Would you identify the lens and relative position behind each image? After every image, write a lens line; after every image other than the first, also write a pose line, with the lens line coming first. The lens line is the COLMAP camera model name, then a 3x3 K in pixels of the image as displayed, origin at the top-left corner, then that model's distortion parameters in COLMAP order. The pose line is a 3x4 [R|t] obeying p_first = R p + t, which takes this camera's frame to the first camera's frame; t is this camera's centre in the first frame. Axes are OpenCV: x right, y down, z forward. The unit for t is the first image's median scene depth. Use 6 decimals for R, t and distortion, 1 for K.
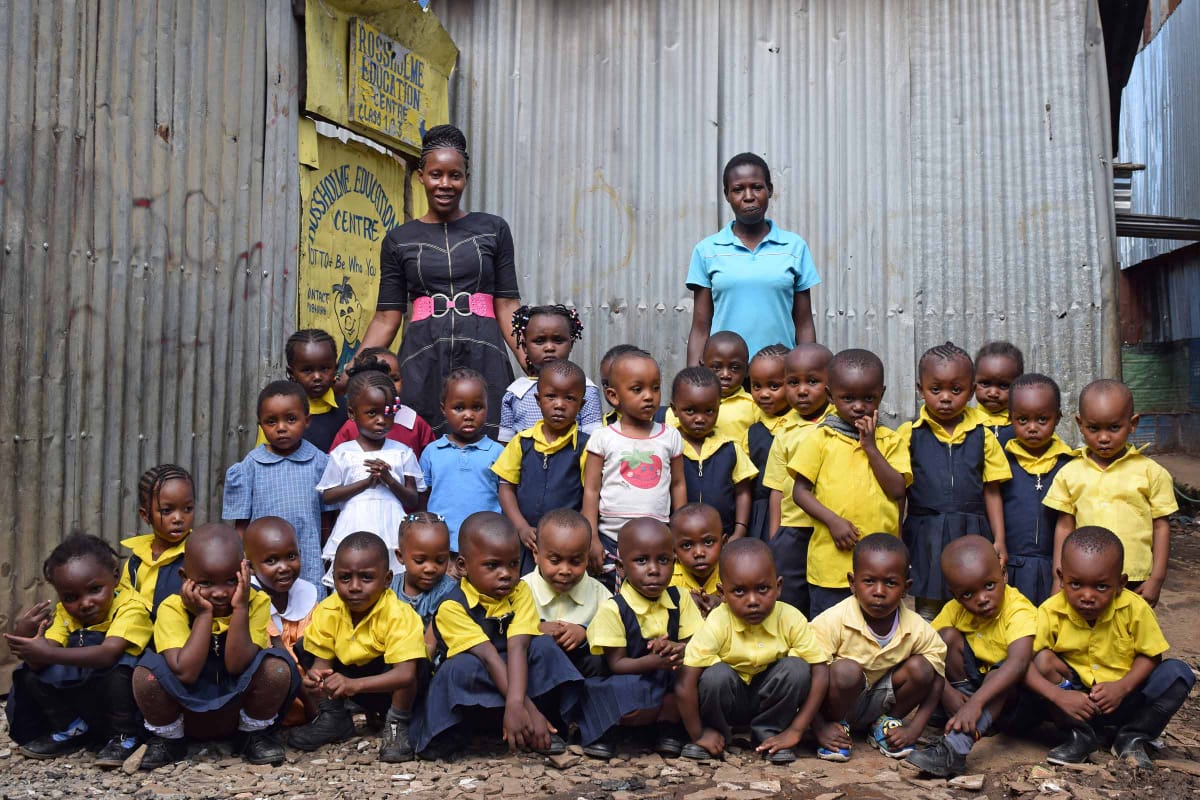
lens RADIAL K [[1793.9, 0, 600.0], [0, 1793.9, 400.0], [0, 0, 1]] dist [-0.024248, -0.255616]
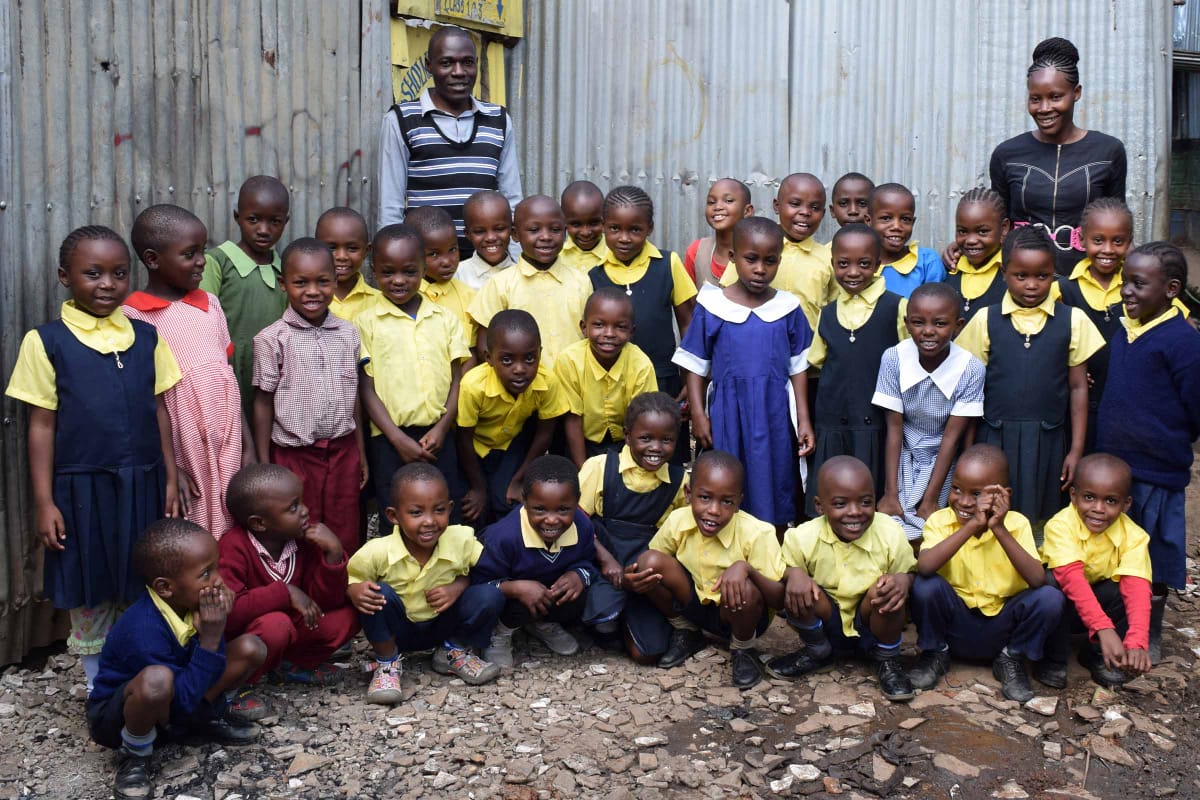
lens RADIAL K [[1793.9, 0, 600.0], [0, 1793.9, 400.0], [0, 0, 1]] dist [-0.024248, -0.255616]
pose [[0.999498, -0.004001, 0.031425, -0.079421], [-0.002987, 0.975674, 0.219207, -0.164545], [-0.031538, -0.219191, 0.975172, -0.040699]]
